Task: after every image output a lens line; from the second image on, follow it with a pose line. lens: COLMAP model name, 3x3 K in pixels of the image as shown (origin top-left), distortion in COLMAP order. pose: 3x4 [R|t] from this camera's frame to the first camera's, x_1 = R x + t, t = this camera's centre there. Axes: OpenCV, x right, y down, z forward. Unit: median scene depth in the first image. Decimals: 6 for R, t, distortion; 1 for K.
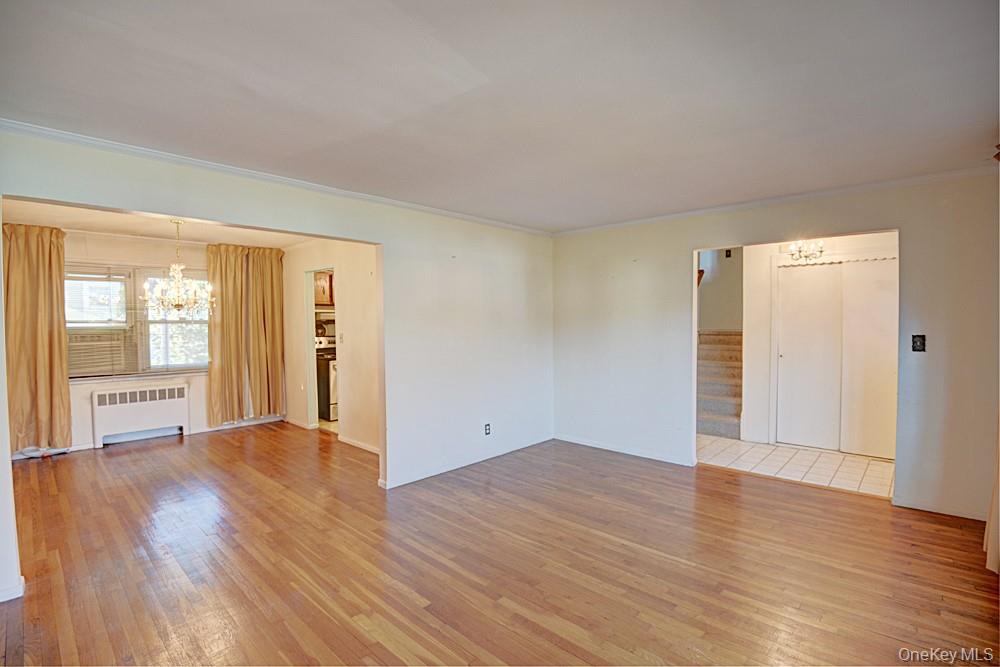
lens RADIAL K [[465.6, 0, 500.0], [0, 465.6, 333.5], [0, 0, 1]] dist [-0.037693, -0.004719]
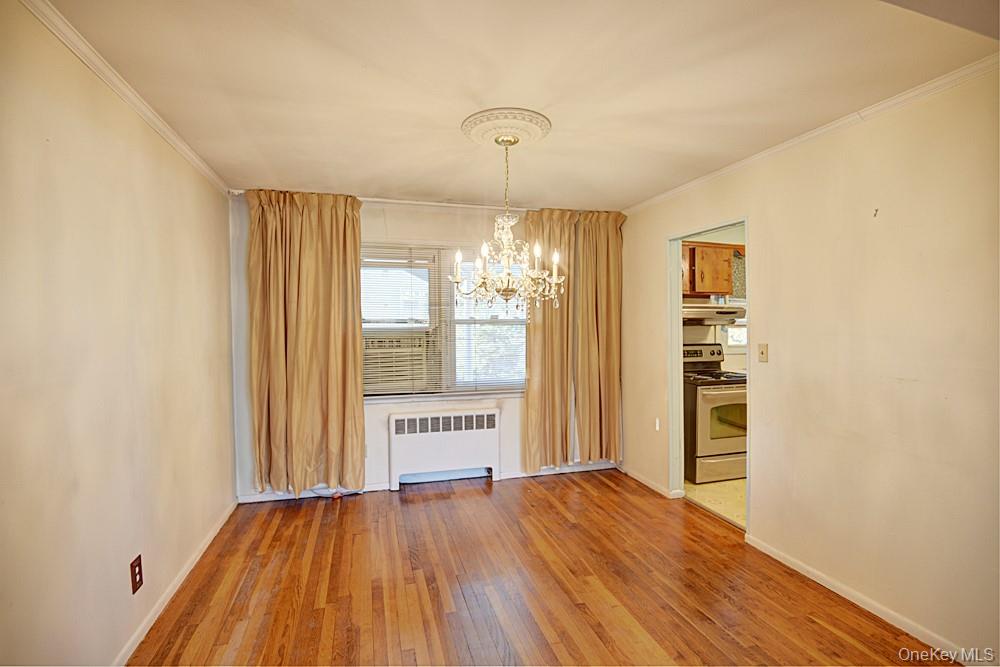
lens RADIAL K [[468.9, 0, 500.0], [0, 468.9, 333.5], [0, 0, 1]] dist [-0.021044, -0.018251]
pose [[0.850058, 0.011693, -0.526559, -0.313617], [-0.014593, 0.999893, -0.001354, -0.006637], [0.526486, 0.008836, 0.850138, 0.396484]]
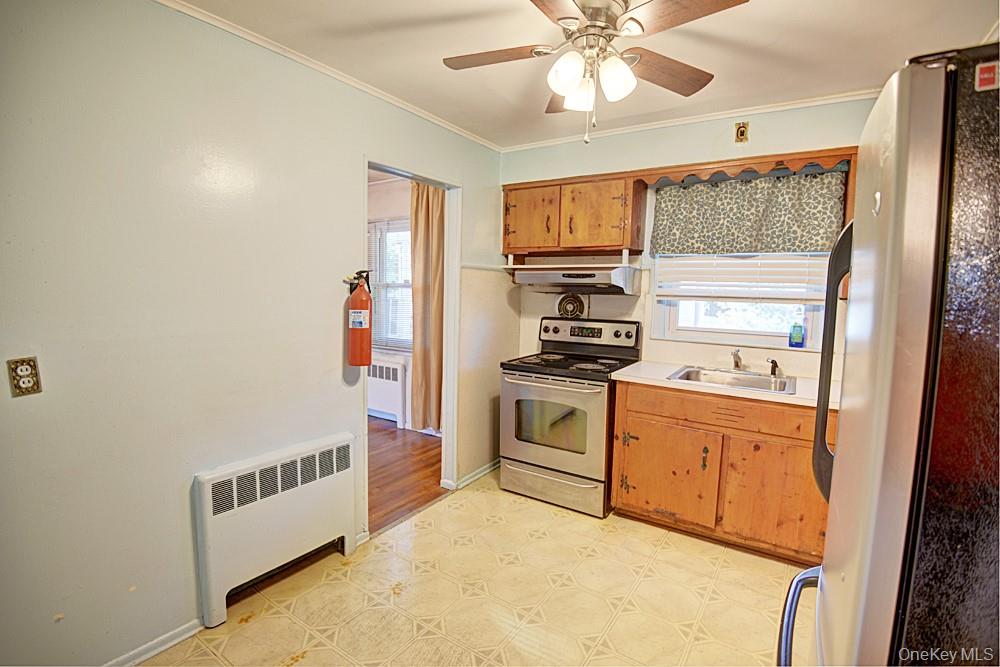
lens RADIAL K [[468.9, 0, 500.0], [0, 468.9, 333.5], [0, 0, 1]] dist [-0.021044, -0.018251]
pose [[0.166910, 0.096582, -0.981230, 0.125326], [-0.051490, 0.994687, 0.089148, -0.023764], [0.984627, 0.035644, 0.170996, 1.071728]]
